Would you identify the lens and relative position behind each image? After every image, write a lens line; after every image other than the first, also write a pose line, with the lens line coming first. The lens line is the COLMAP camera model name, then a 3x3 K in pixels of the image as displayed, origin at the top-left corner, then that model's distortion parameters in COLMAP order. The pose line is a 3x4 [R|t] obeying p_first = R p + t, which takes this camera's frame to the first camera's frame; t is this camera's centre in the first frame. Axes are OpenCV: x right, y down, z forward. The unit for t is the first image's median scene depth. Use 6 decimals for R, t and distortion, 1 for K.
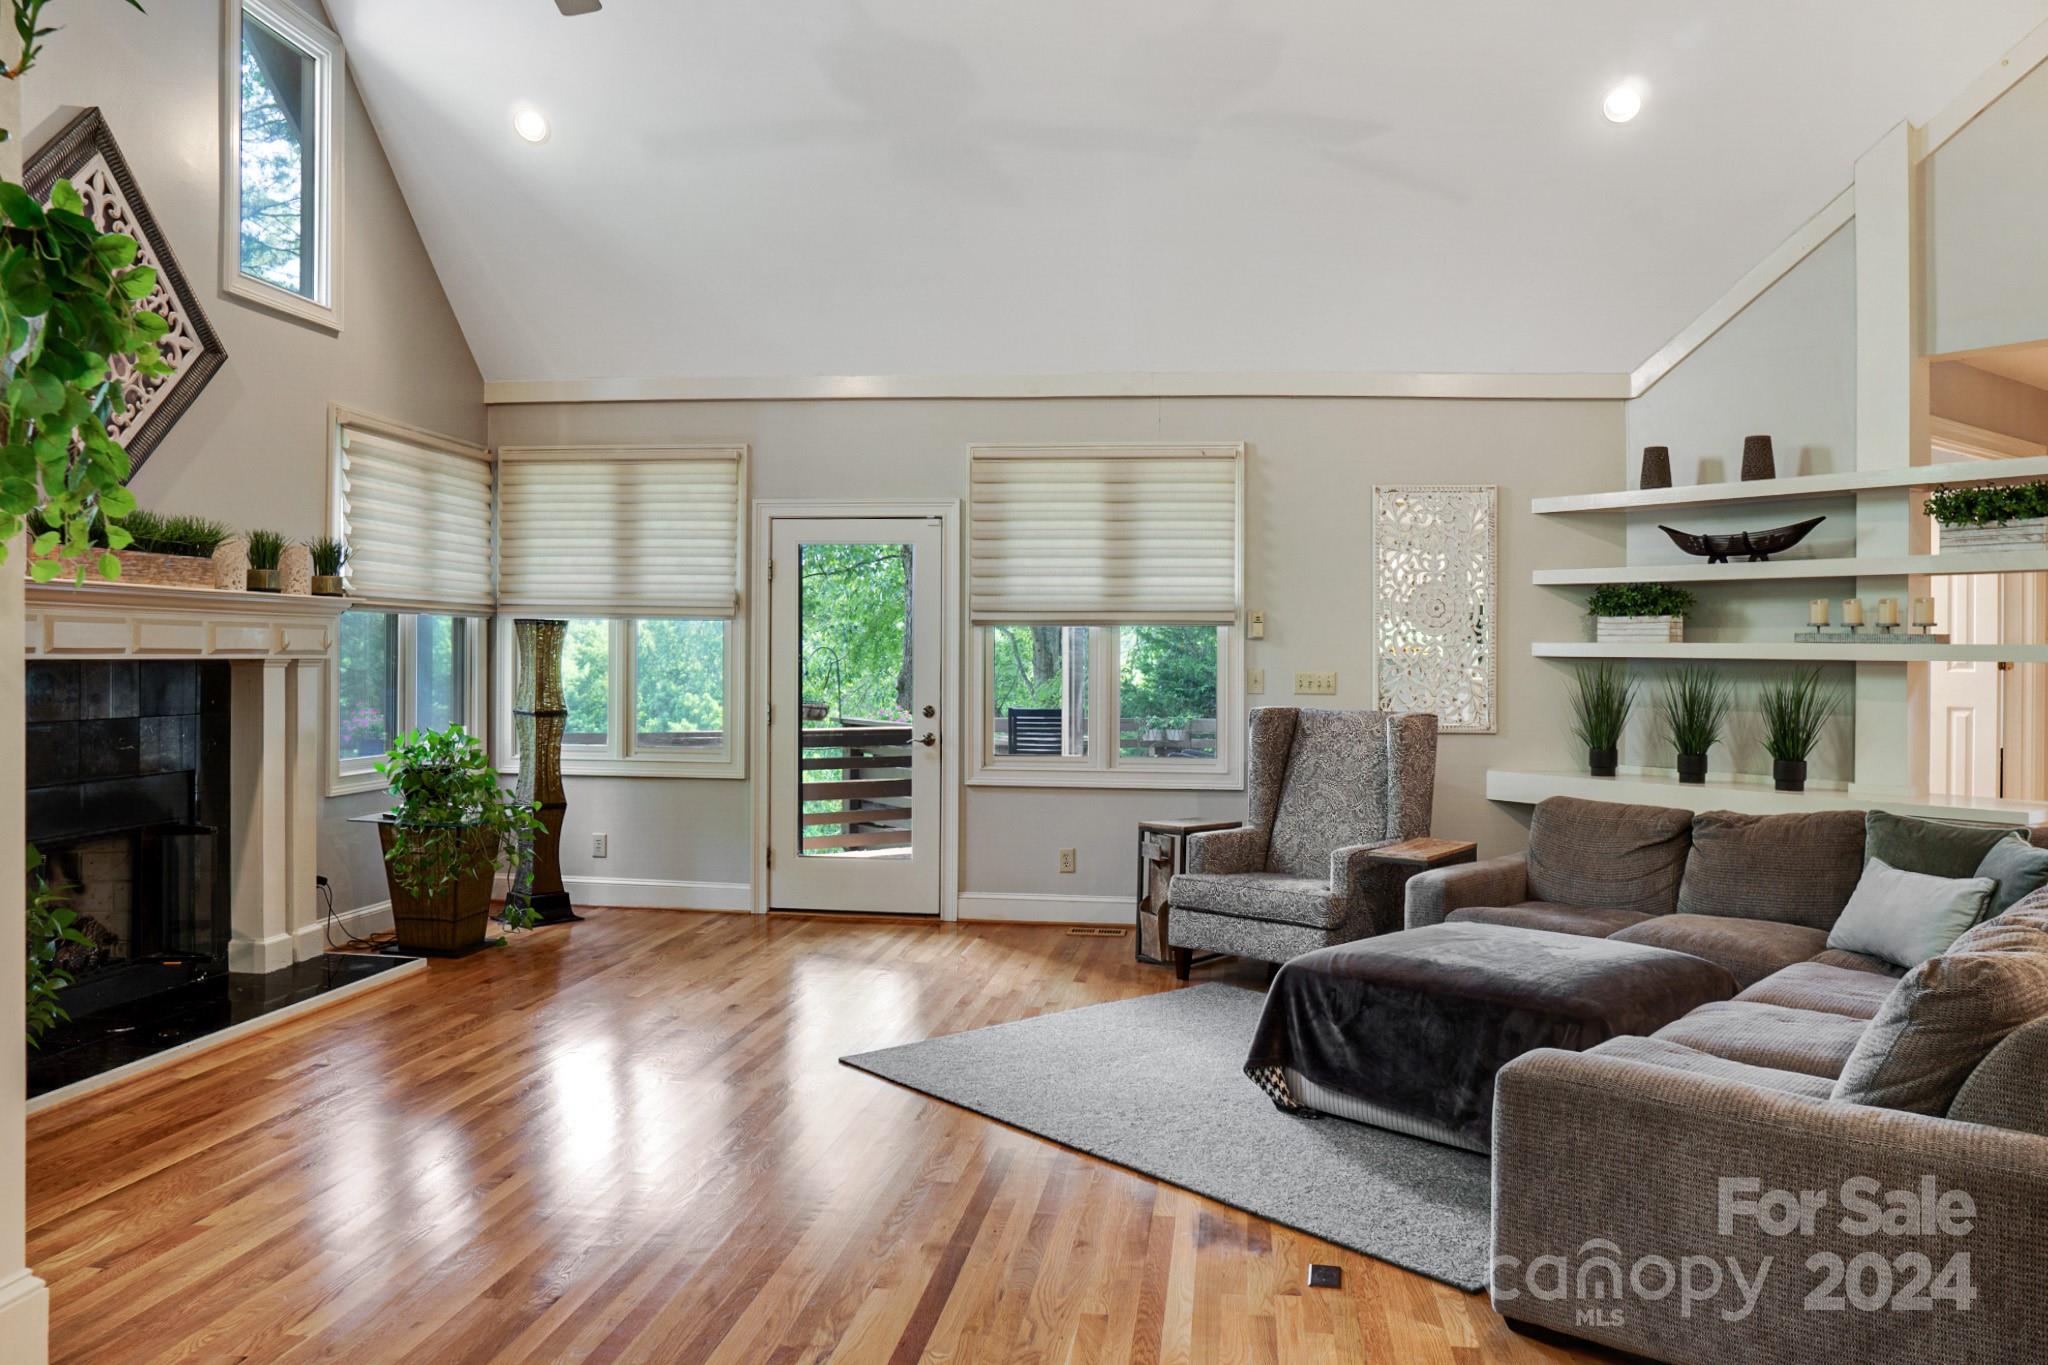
lens RADIAL K [[1480.1, 0, 1024.0], [0, 1480.1, 682.5], [0, 0, 1]] dist [-0.119379, 0.071346]
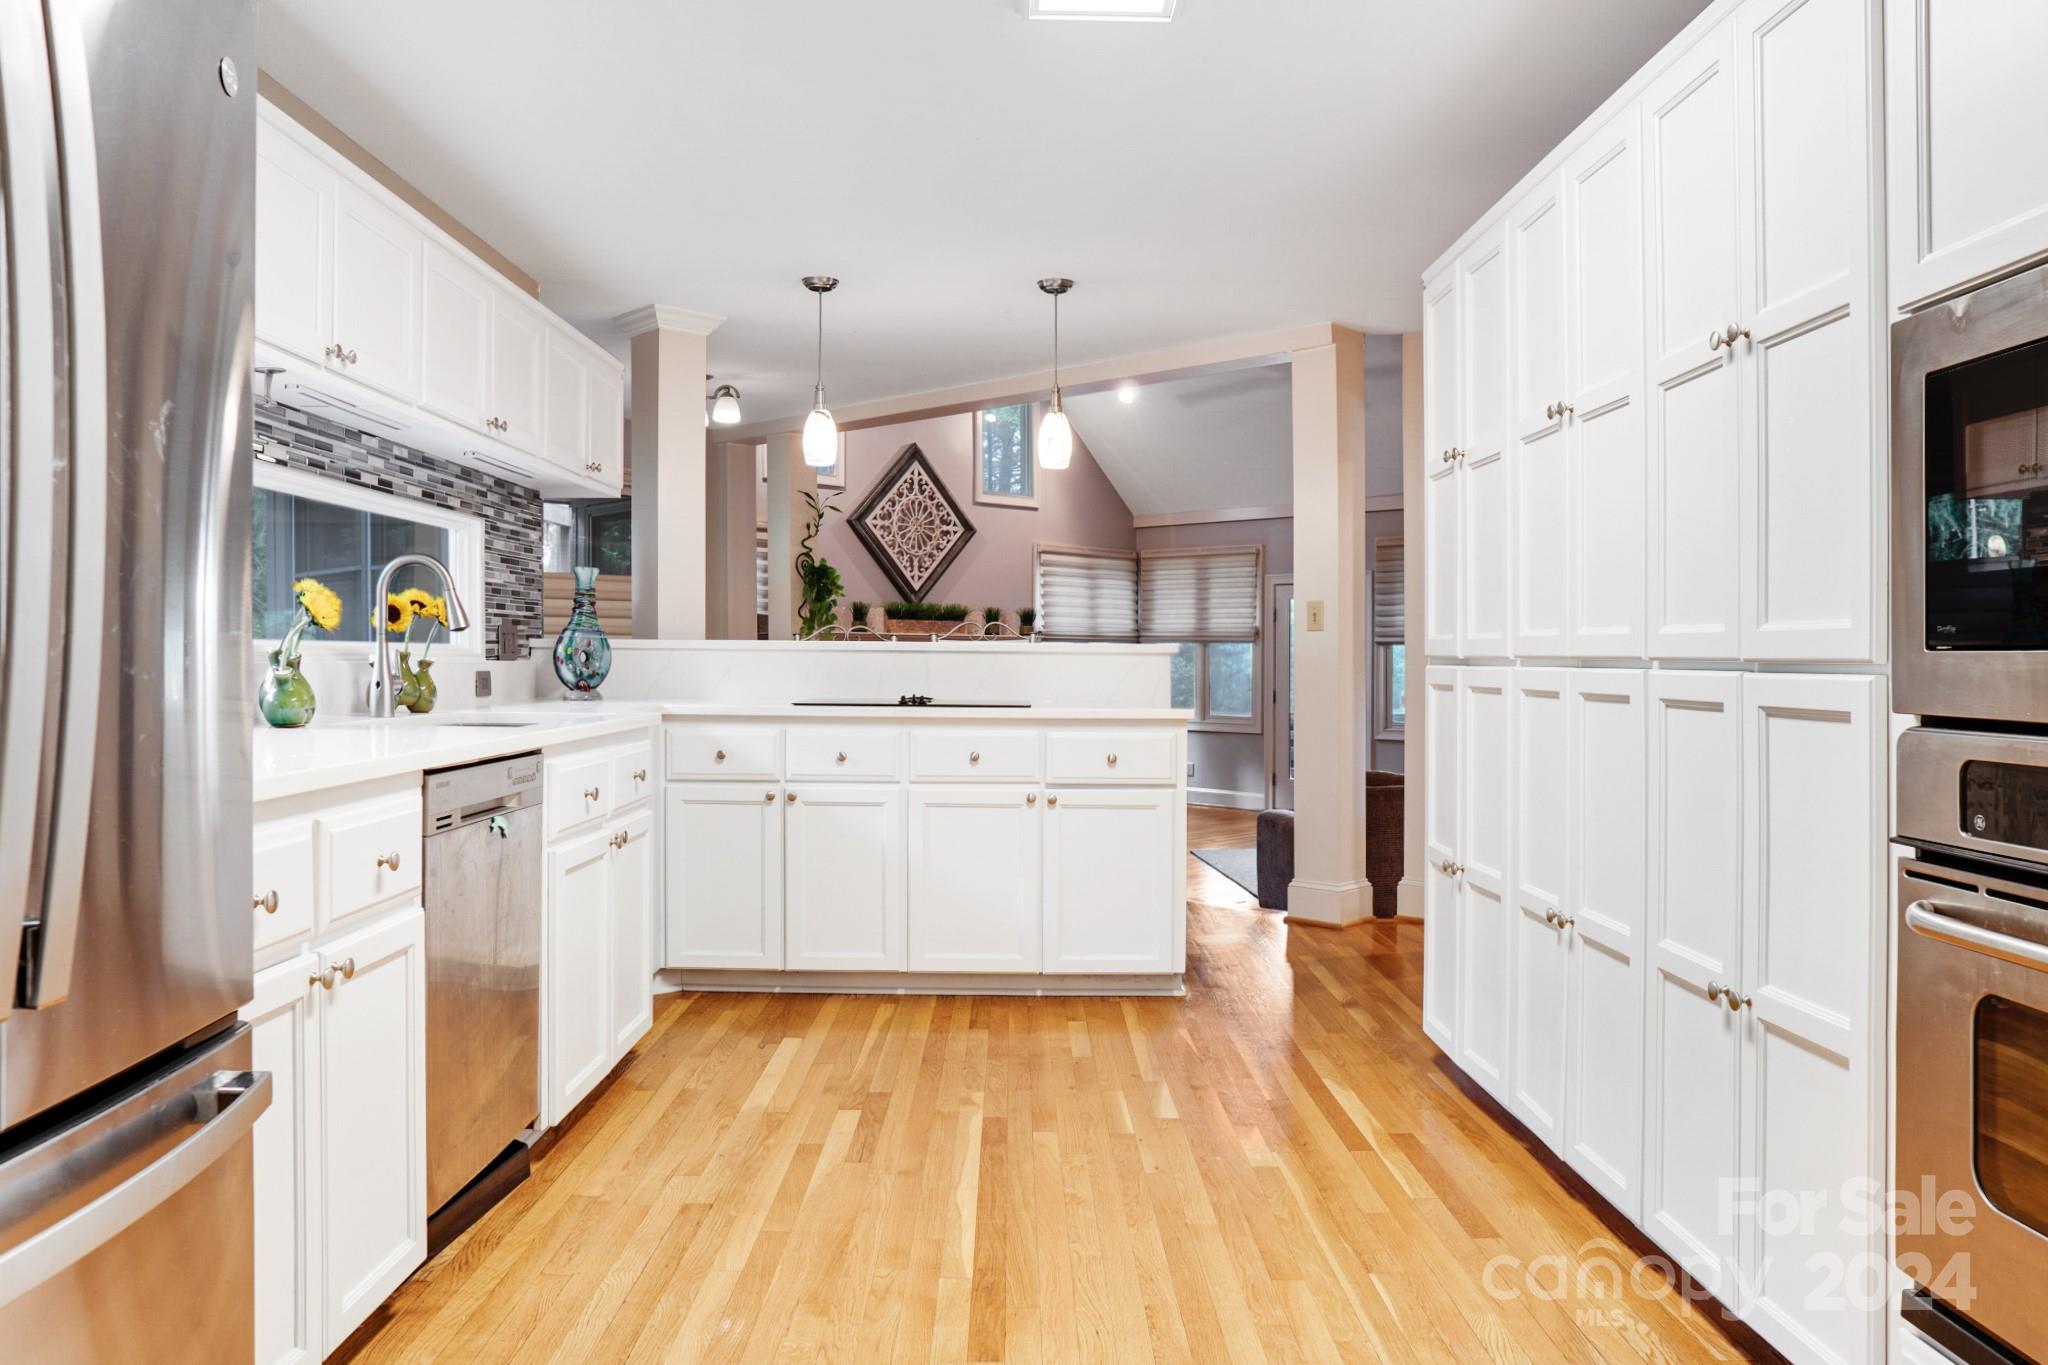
lens RADIAL K [[1480.1, 0, 1024.0], [0, 1480.1, 682.5], [0, 0, 1]] dist [-0.119379, 0.071346]
pose [[0.790344, 0.005825, -0.612636, 0.725572], [-0.010733, 0.999933, -0.004339, 0.016239], [0.612570, 0.010005, 0.790353, -0.618538]]
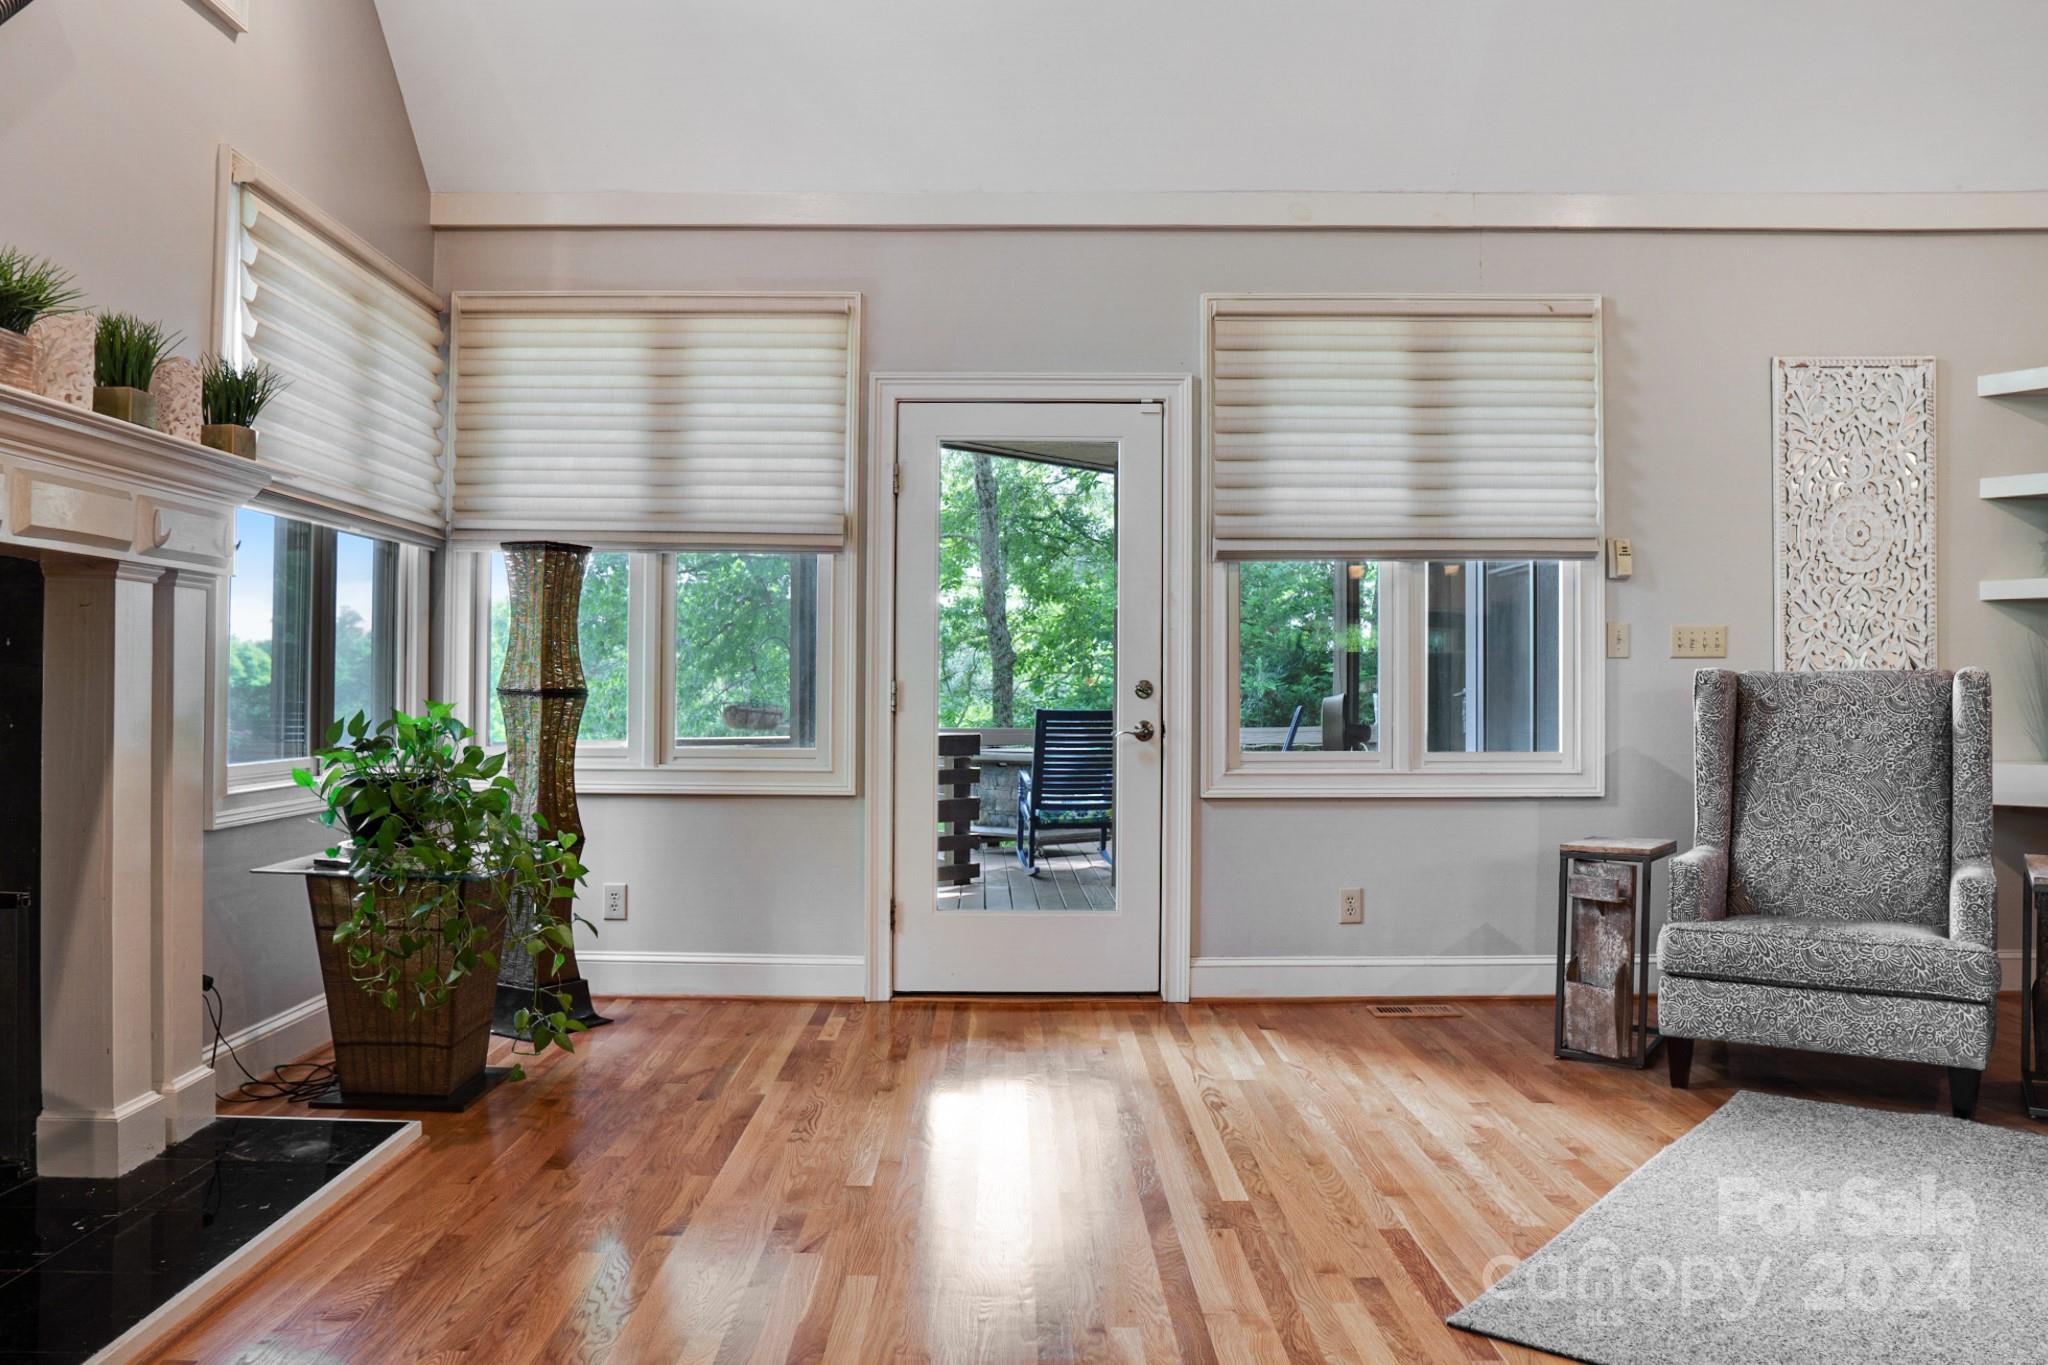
lens RADIAL K [[1527.8, 0, 1024.0], [0, 1527.8, 682.5], [0, 0, 1]] dist [-0.032587, 0.002366]
pose [[0.990370, -0.006119, 0.138310, -0.221984], [0.009737, 0.999628, -0.025494, 0.034910], [-0.138103, 0.026595, 0.990061, 0.331229]]
